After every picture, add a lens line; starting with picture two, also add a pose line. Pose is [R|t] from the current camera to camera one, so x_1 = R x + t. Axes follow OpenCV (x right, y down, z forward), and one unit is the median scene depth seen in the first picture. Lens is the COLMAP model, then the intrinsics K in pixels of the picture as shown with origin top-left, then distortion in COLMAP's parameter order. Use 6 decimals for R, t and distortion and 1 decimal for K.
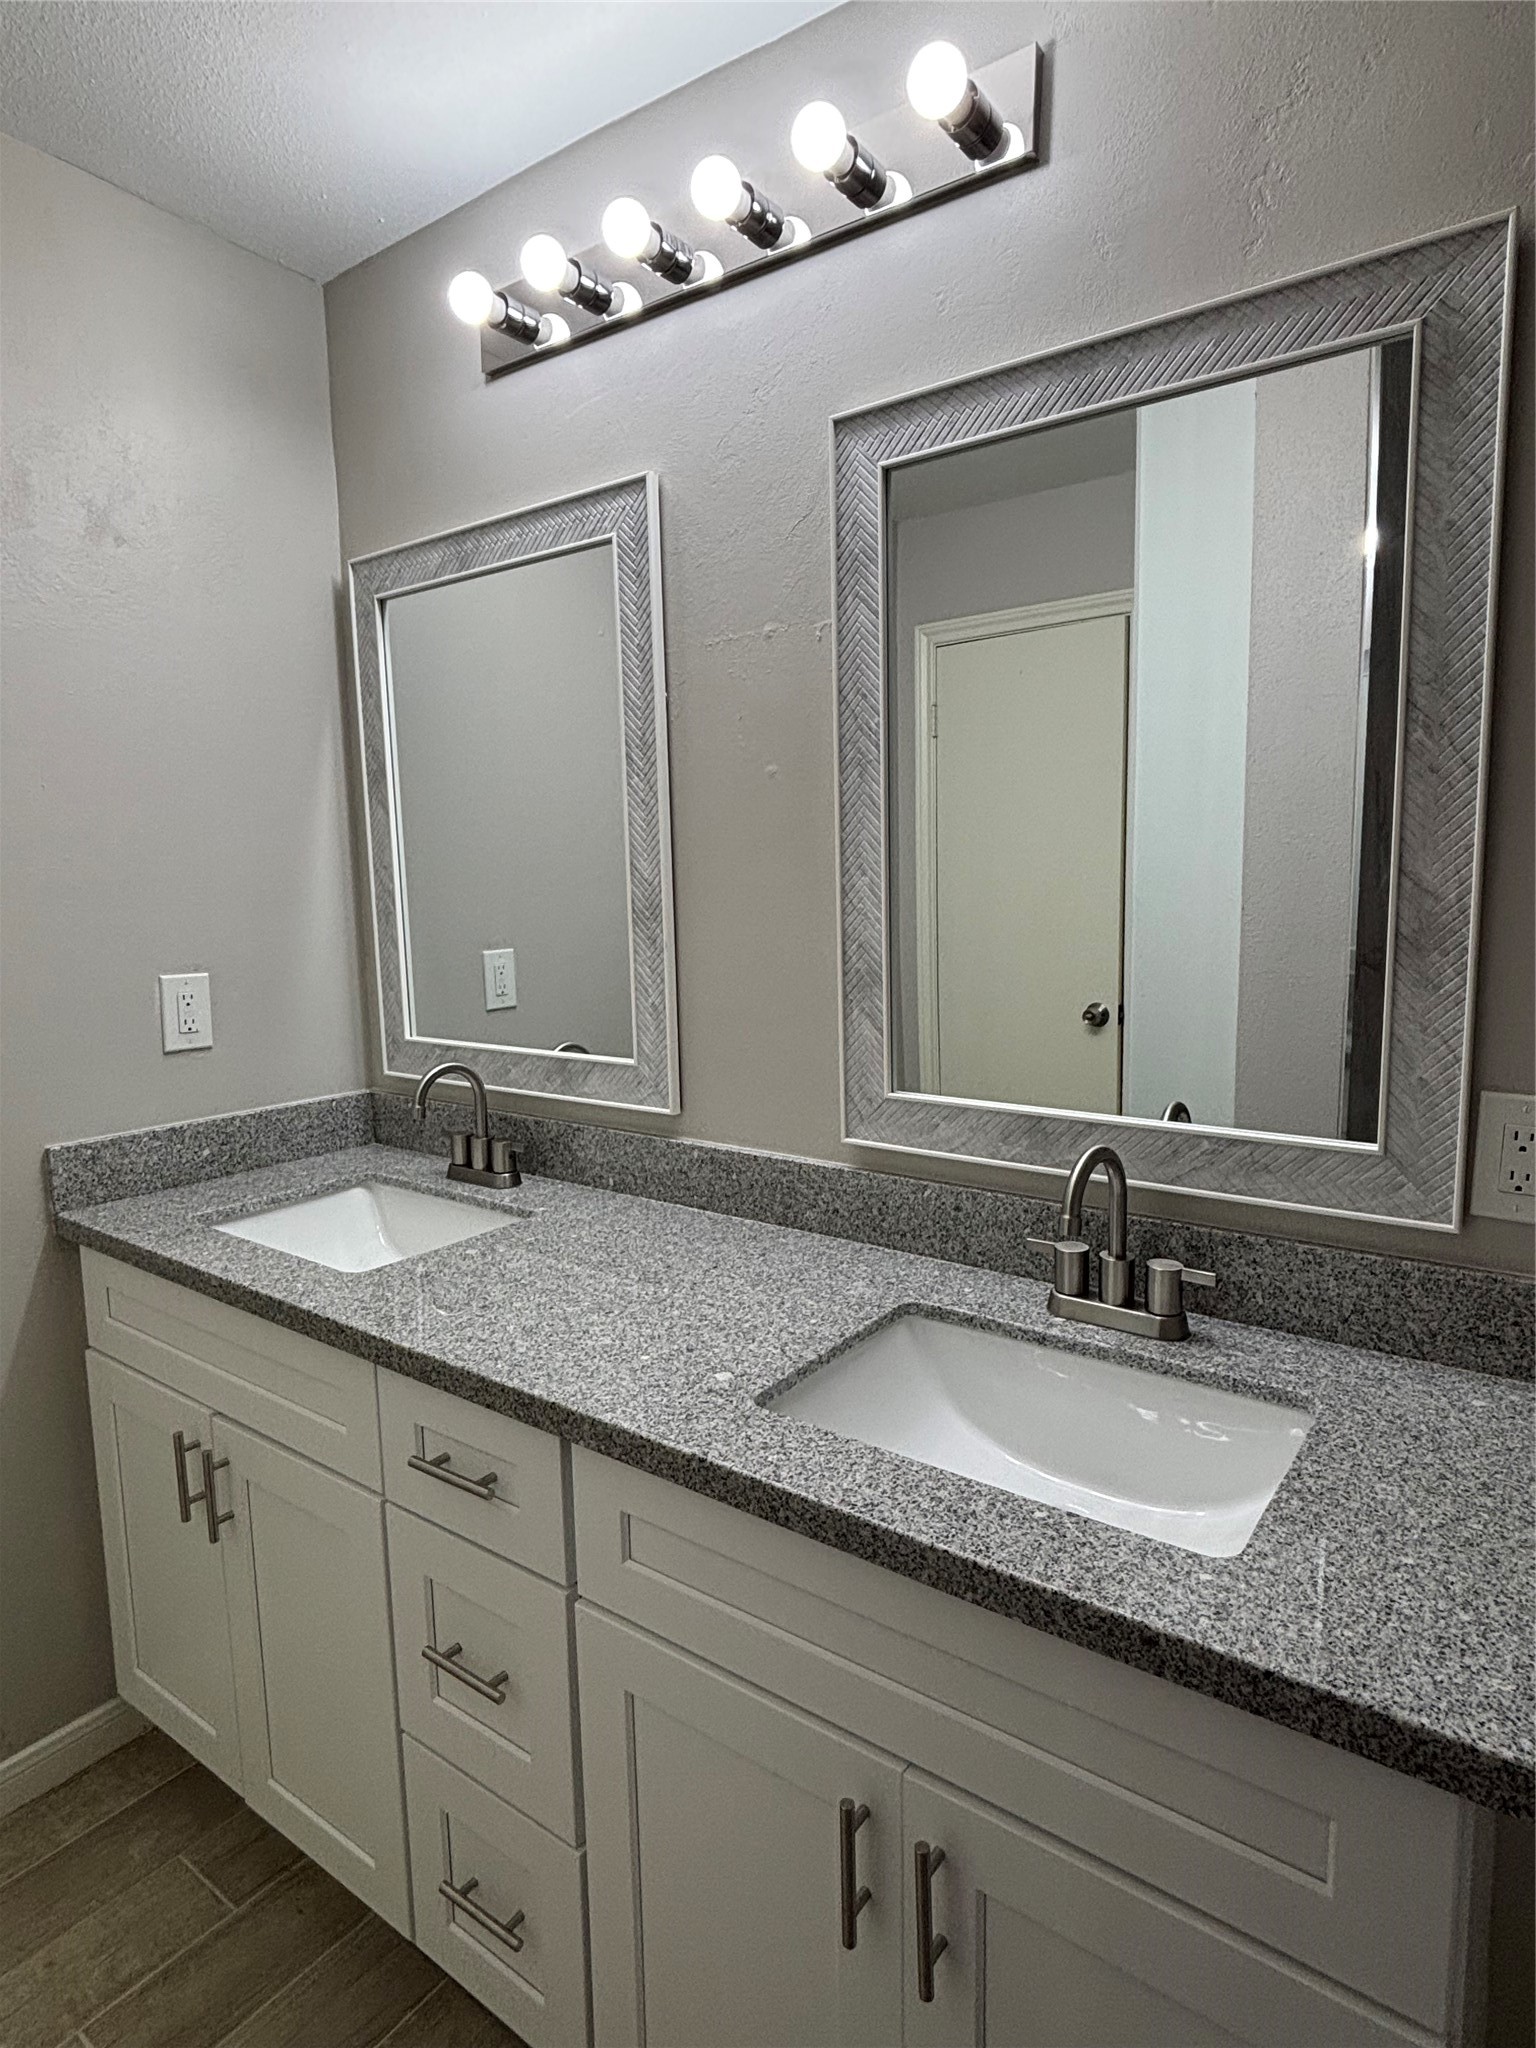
lens RADIAL K [[1119.7, 0, 796.5], [0, 1119.7, 1038.6], [0, 0, 1]] dist [-0.009735, 0.004142]
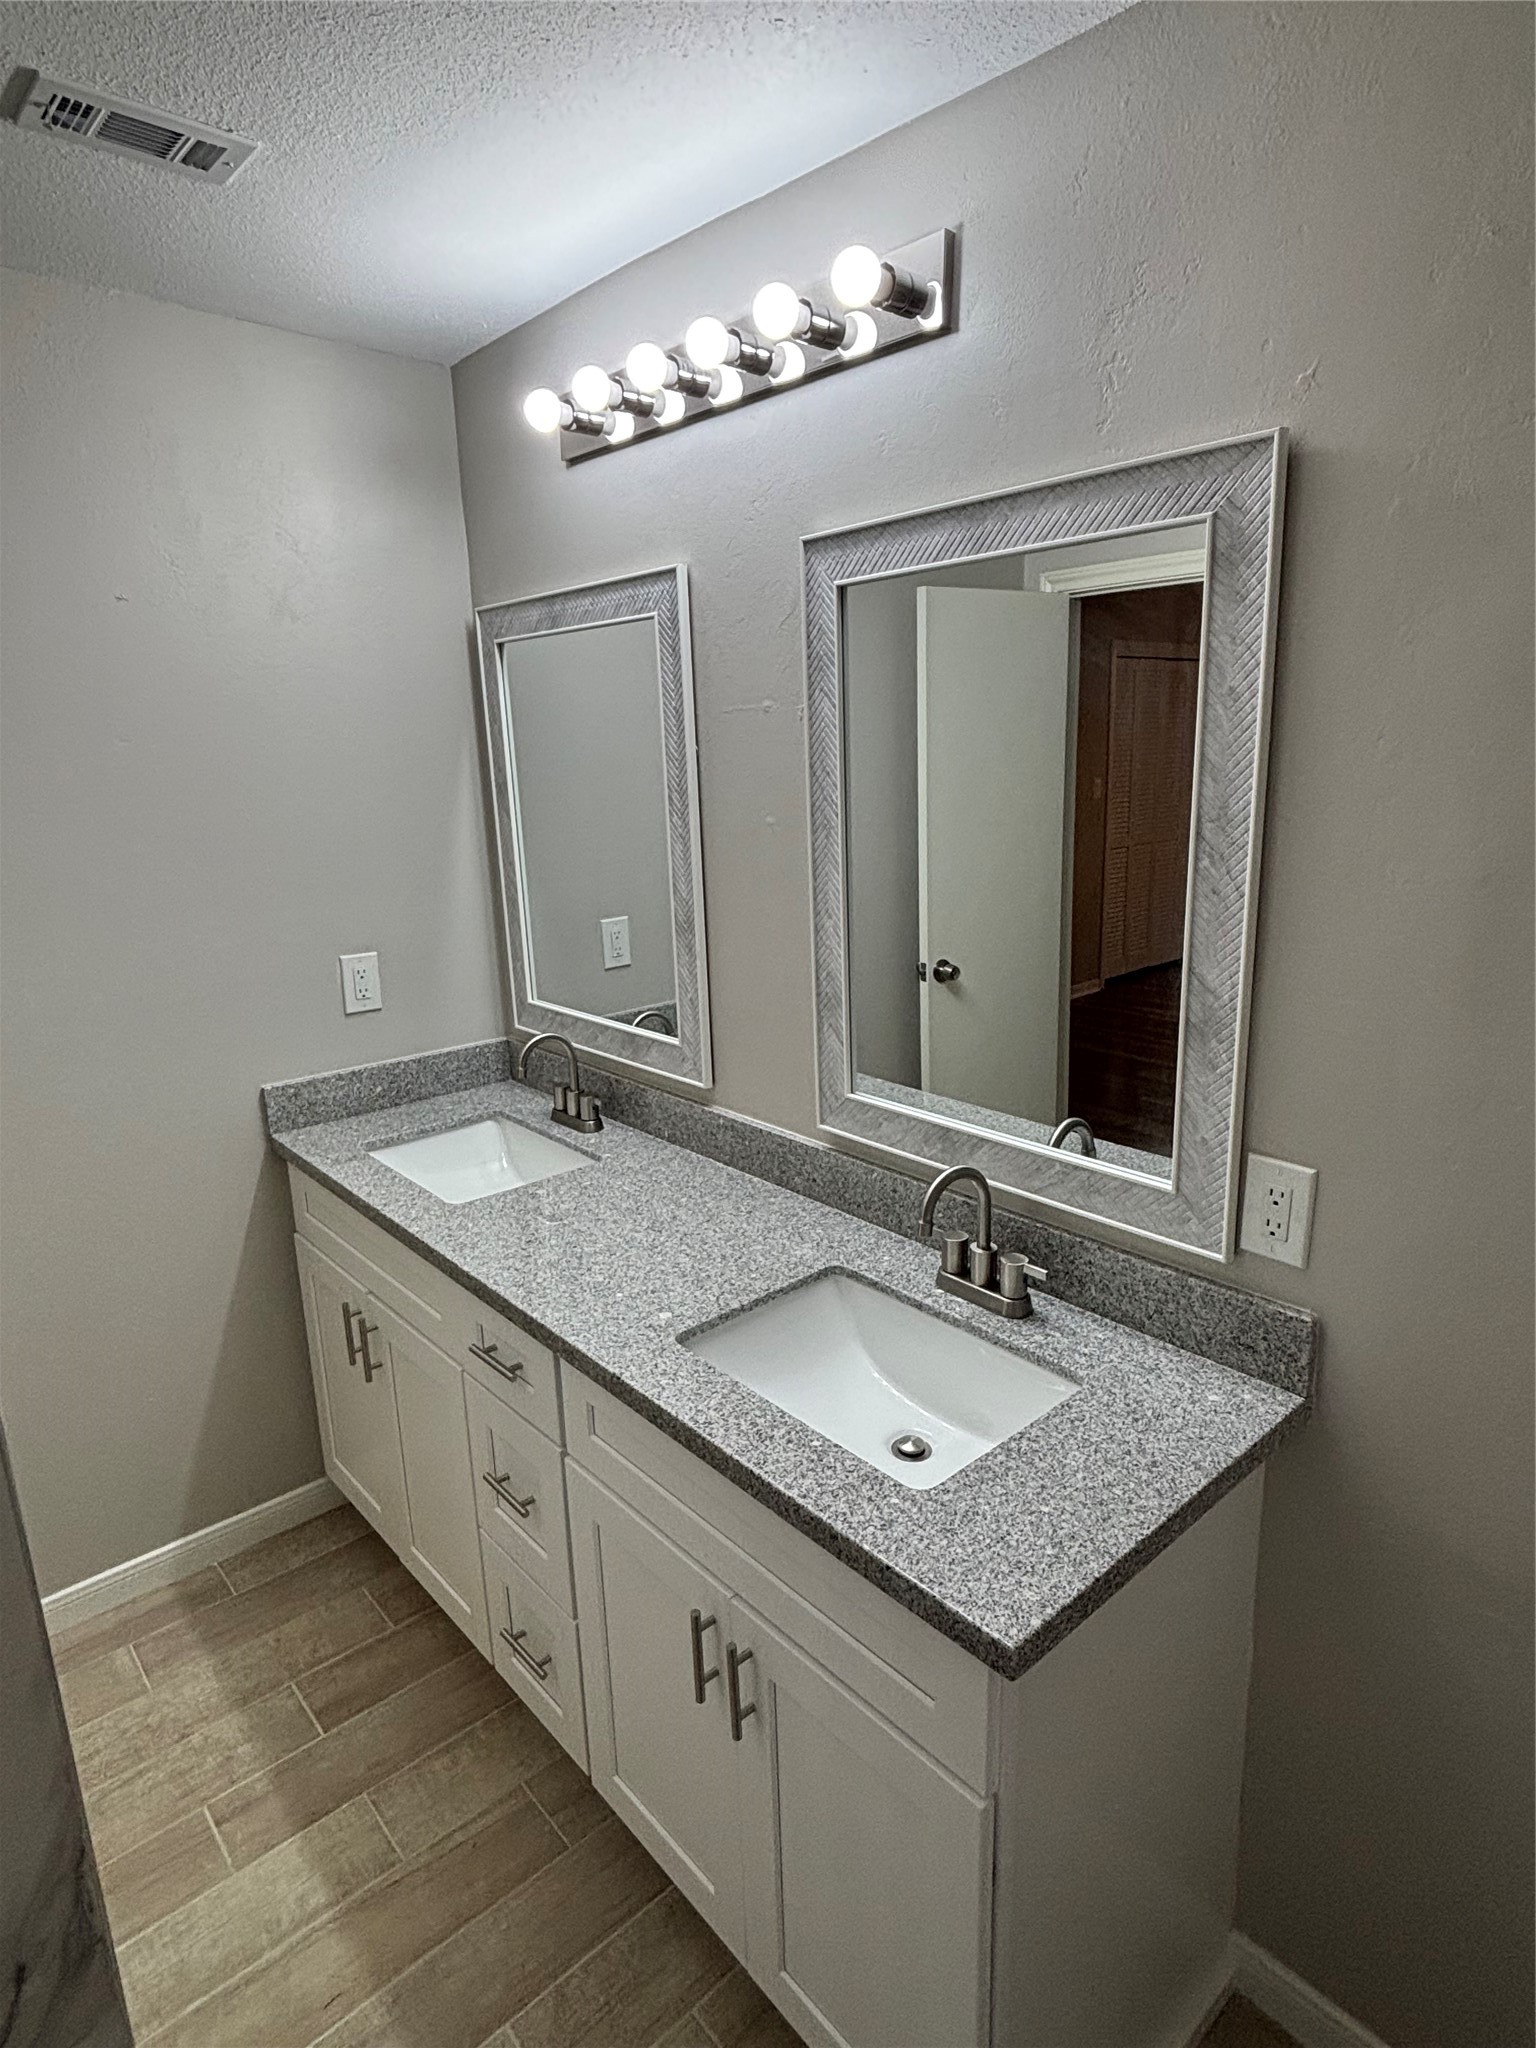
lens RADIAL K [[1119.7, 0, 804.6], [0, 1119.7, 1041.4], [0, 0, 1]] dist [-0.009735, 0.004142]
pose [[0.978528, 0.045813, -0.200960, 0.287052], [-0.021170, 0.992168, 0.123104, -0.163621], [0.205026, -0.116206, 0.971834, -0.211749]]
